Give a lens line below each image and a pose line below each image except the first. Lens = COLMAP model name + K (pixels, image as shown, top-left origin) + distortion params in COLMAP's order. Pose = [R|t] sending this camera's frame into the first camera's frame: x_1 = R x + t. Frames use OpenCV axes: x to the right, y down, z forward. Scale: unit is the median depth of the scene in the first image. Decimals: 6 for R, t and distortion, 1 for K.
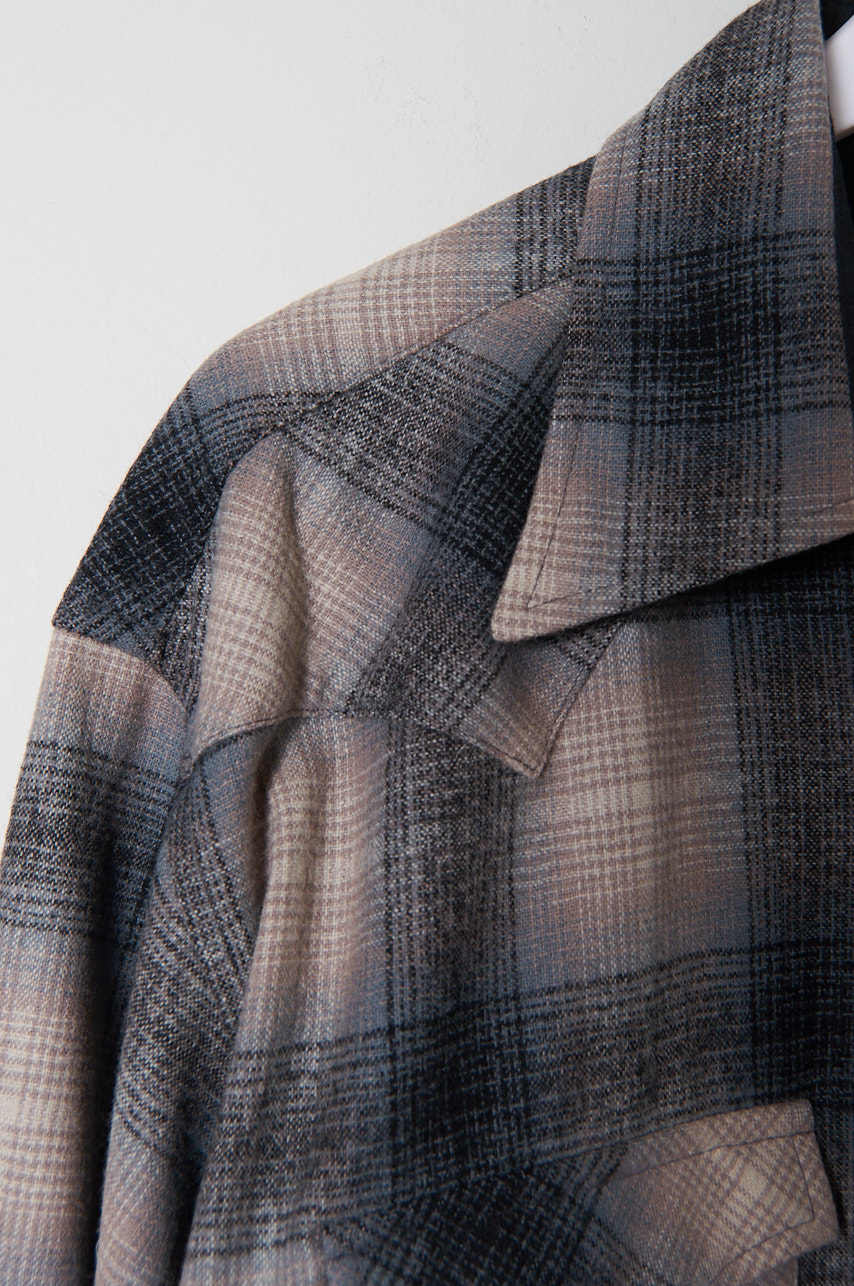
lens RADIAL K [[1807.6, 0, 427.0], [0, 1807.6, 643.0], [0, 0, 1]] dist [0.116375, -0.279755]
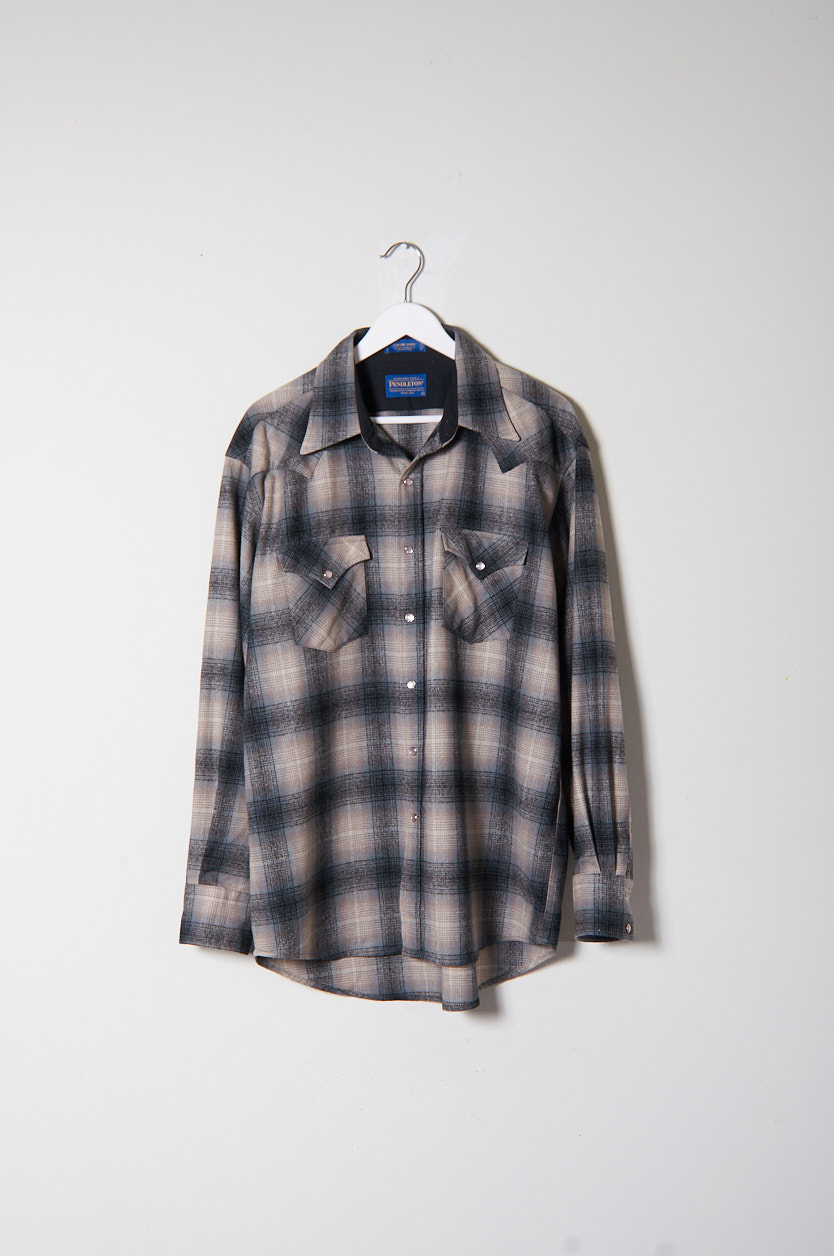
lens RADIAL K [[1765.5, 0, 417.0], [0, 1765.5, 628.0], [0, 0, 1]] dist [0.116375, -0.279755]
pose [[0.998824, -0.046489, -0.013783, 0.467391], [0.047398, 0.996036, 0.075275, 0.145449], [0.010229, -0.075840, 0.997068, -4.786768]]
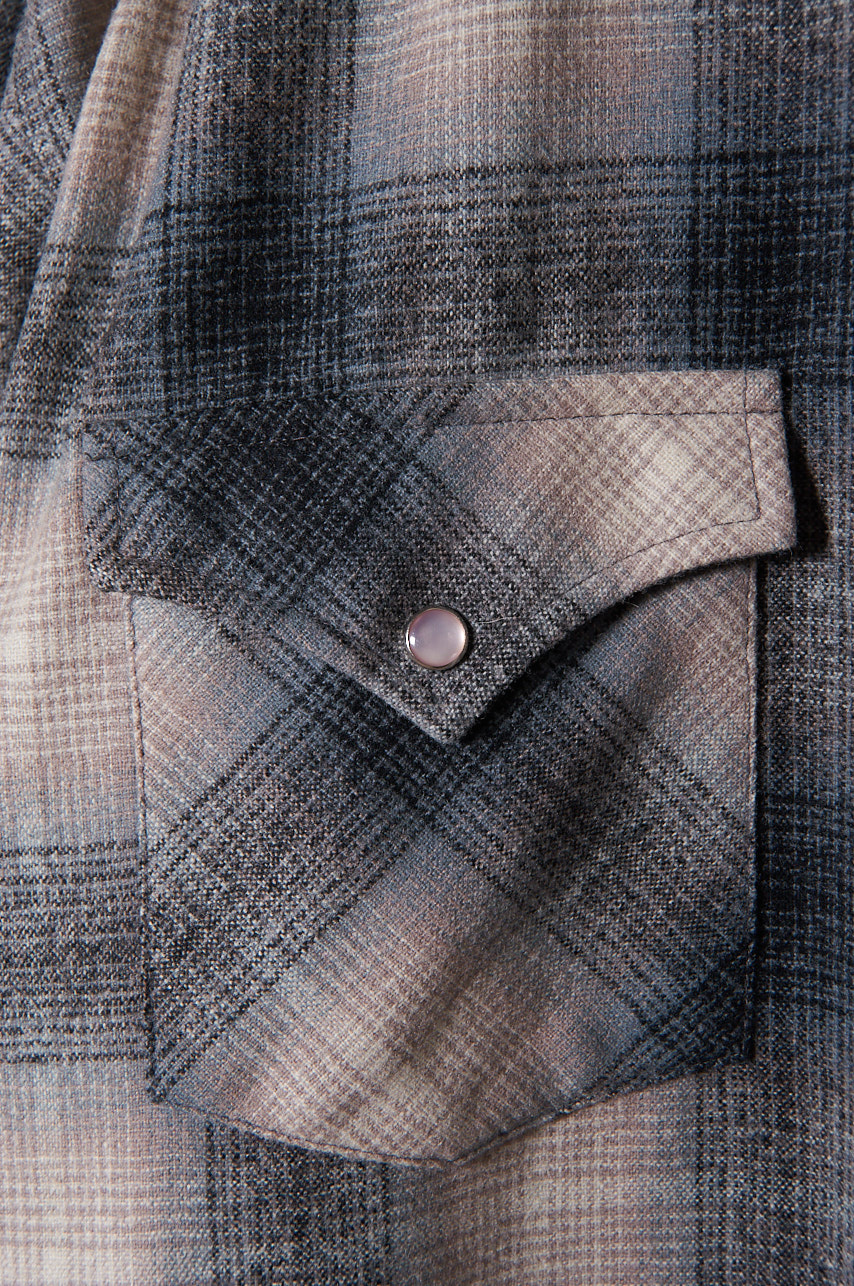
lens RADIAL K [[1807.6, 0, 427.0], [0, 1807.6, 643.0], [0, 0, 1]] dist [0.116375, -0.279755]
pose [[0.855059, 0.086502, -0.511265, 0.520218], [-0.011730, 0.988962, 0.147706, 0.273767], [0.518399, -0.120300, 0.846635, 0.295972]]
